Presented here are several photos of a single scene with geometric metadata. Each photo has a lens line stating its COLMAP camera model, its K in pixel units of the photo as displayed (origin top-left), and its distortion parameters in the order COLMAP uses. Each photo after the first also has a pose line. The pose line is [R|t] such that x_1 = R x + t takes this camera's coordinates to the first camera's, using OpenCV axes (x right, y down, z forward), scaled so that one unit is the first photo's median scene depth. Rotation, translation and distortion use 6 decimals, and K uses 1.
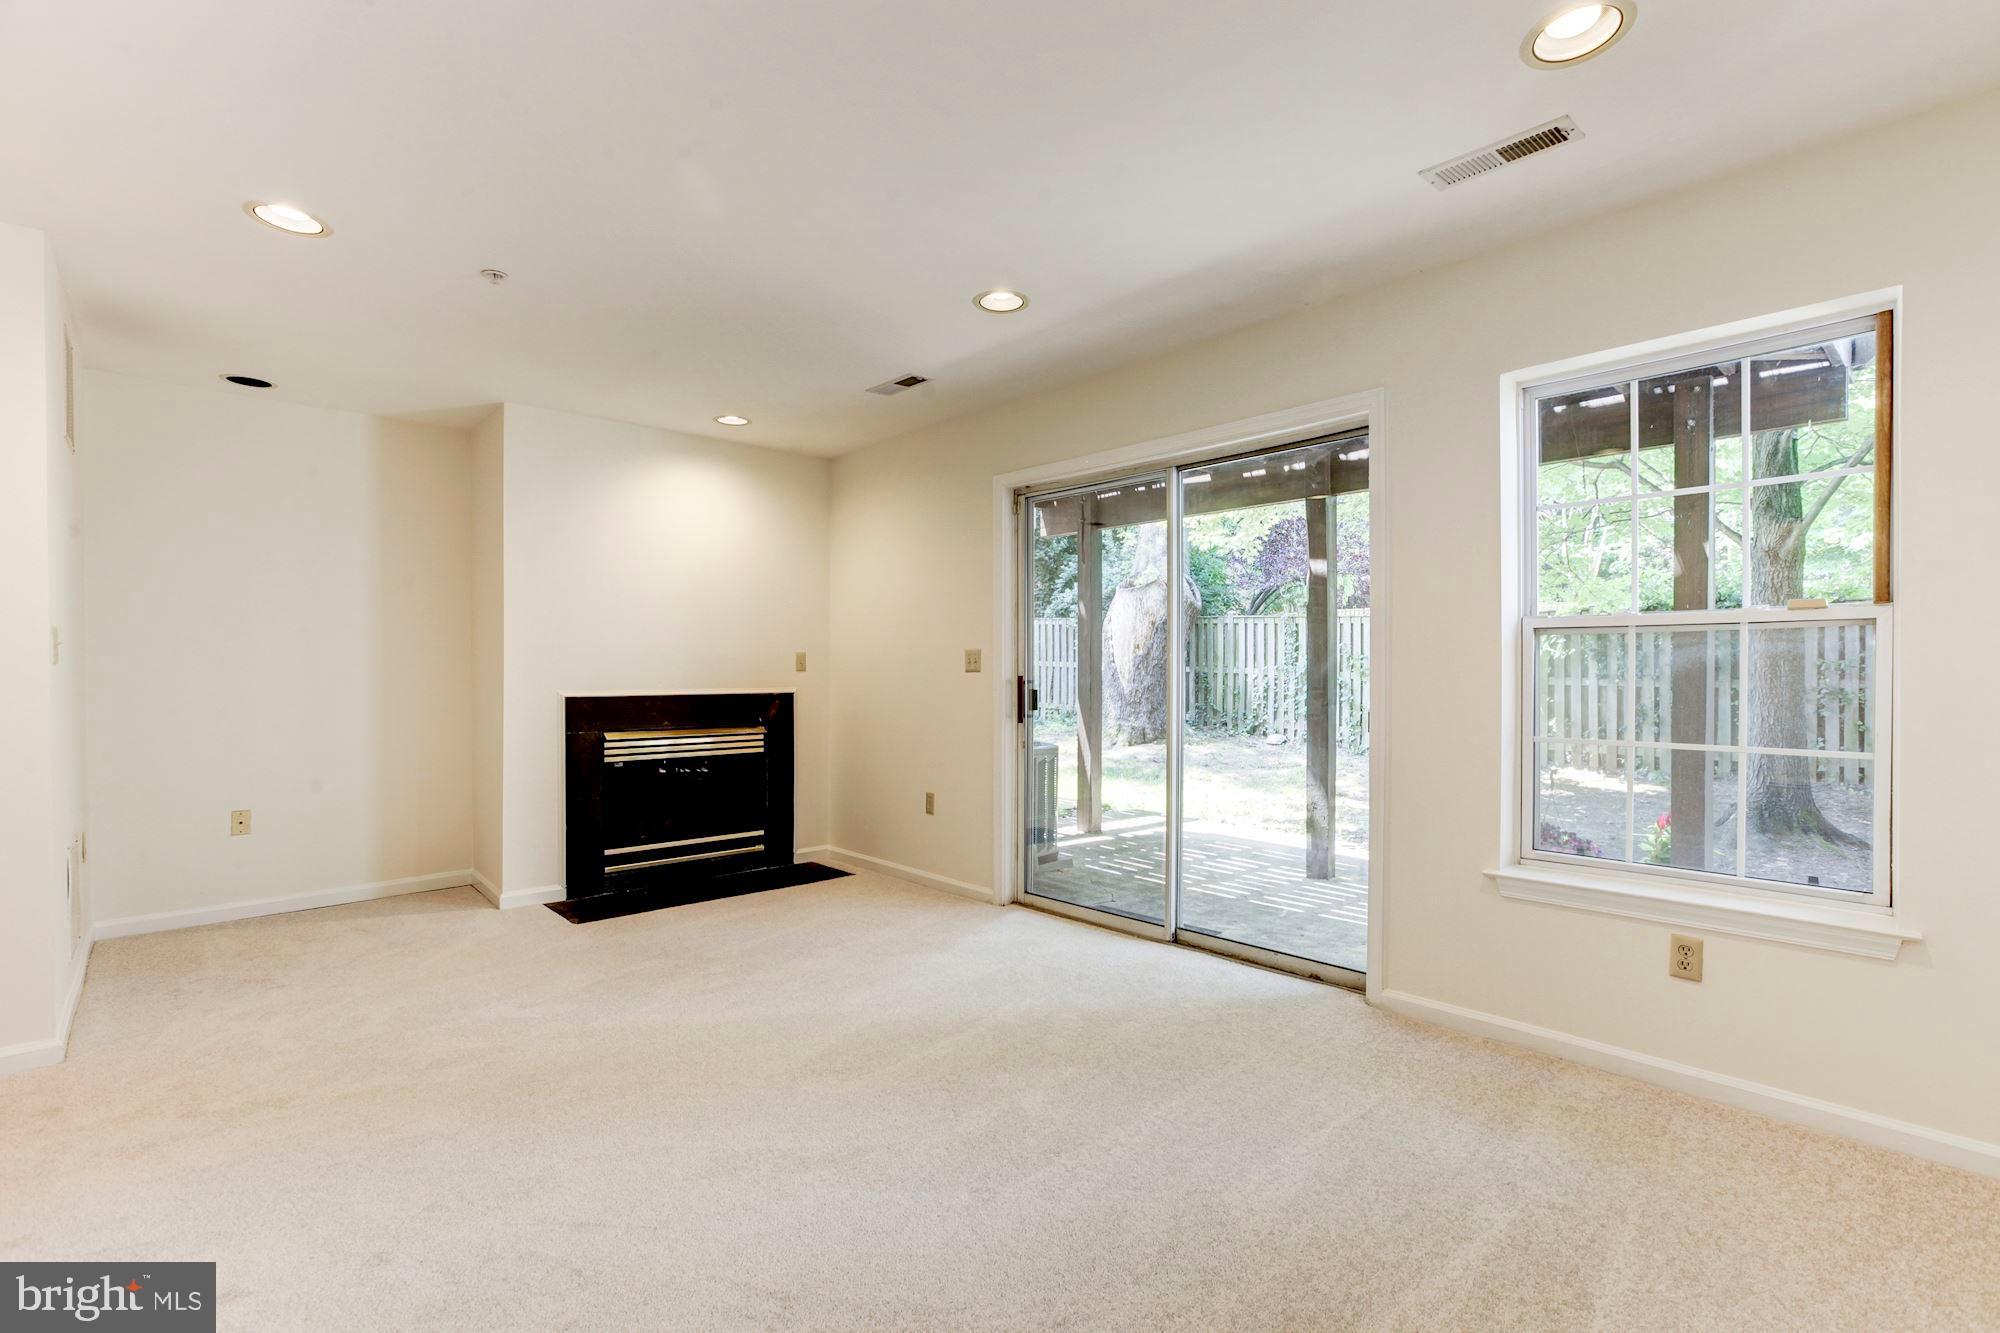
lens RADIAL K [[912.3, 0, 1000.6], [0, 912.3, 672.7], [0, 0, 1]] dist [-0.034597, 0.015321]
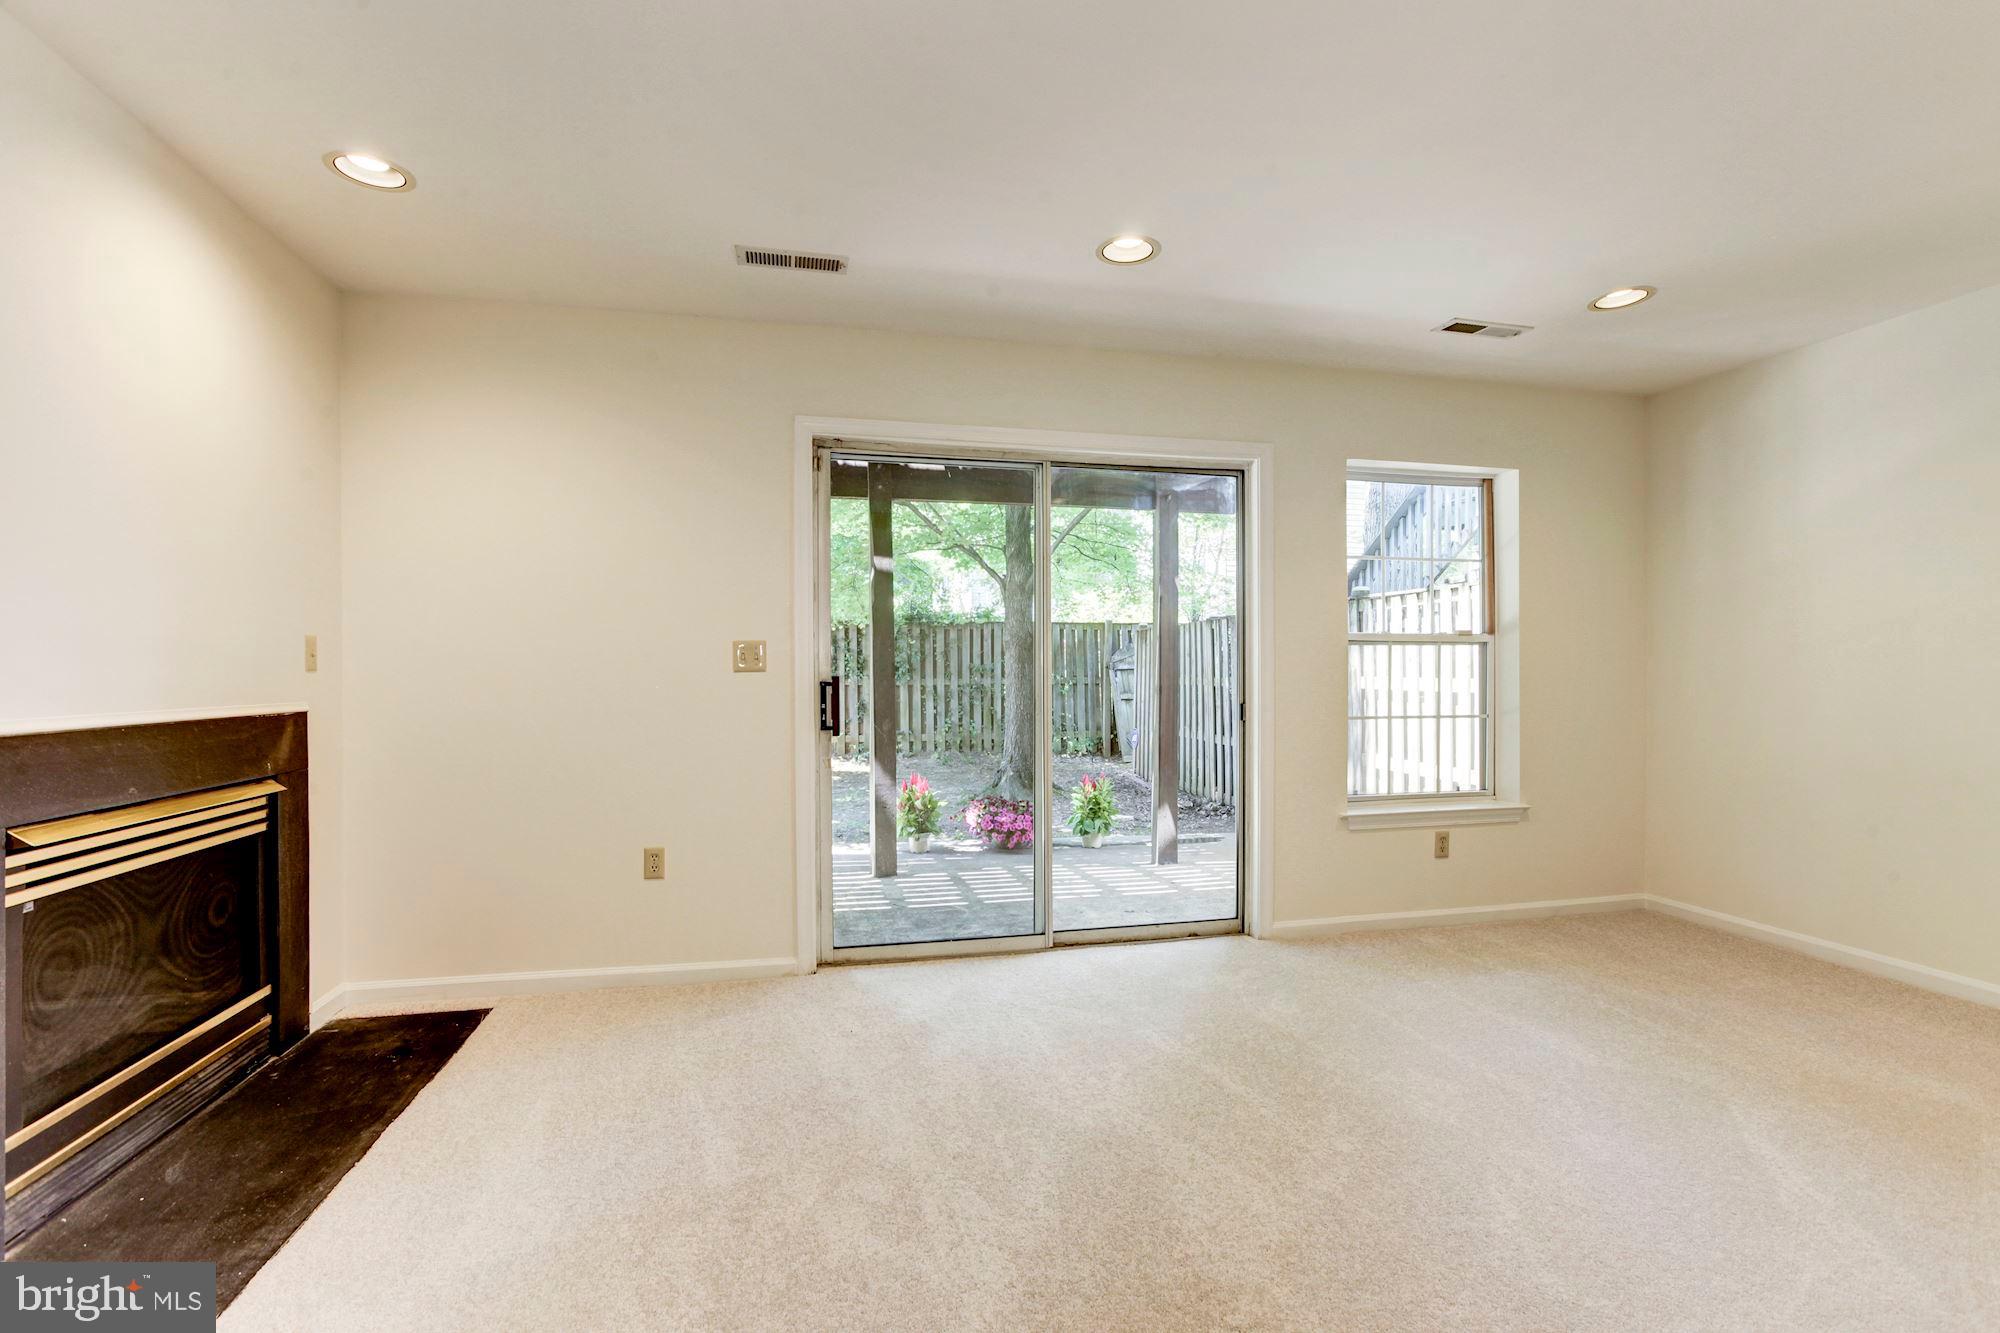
lens RADIAL K [[912.3, 0, 1000.5], [0, 912.3, 672.9], [0, 0, 1]] dist [-0.034597, 0.015321]
pose [[0.501373, -0.000487, 0.865231, -0.581616], [0.002942, 0.999995, -0.001142, 0.001527], [-0.865226, 0.003118, 0.501372, 0.471377]]
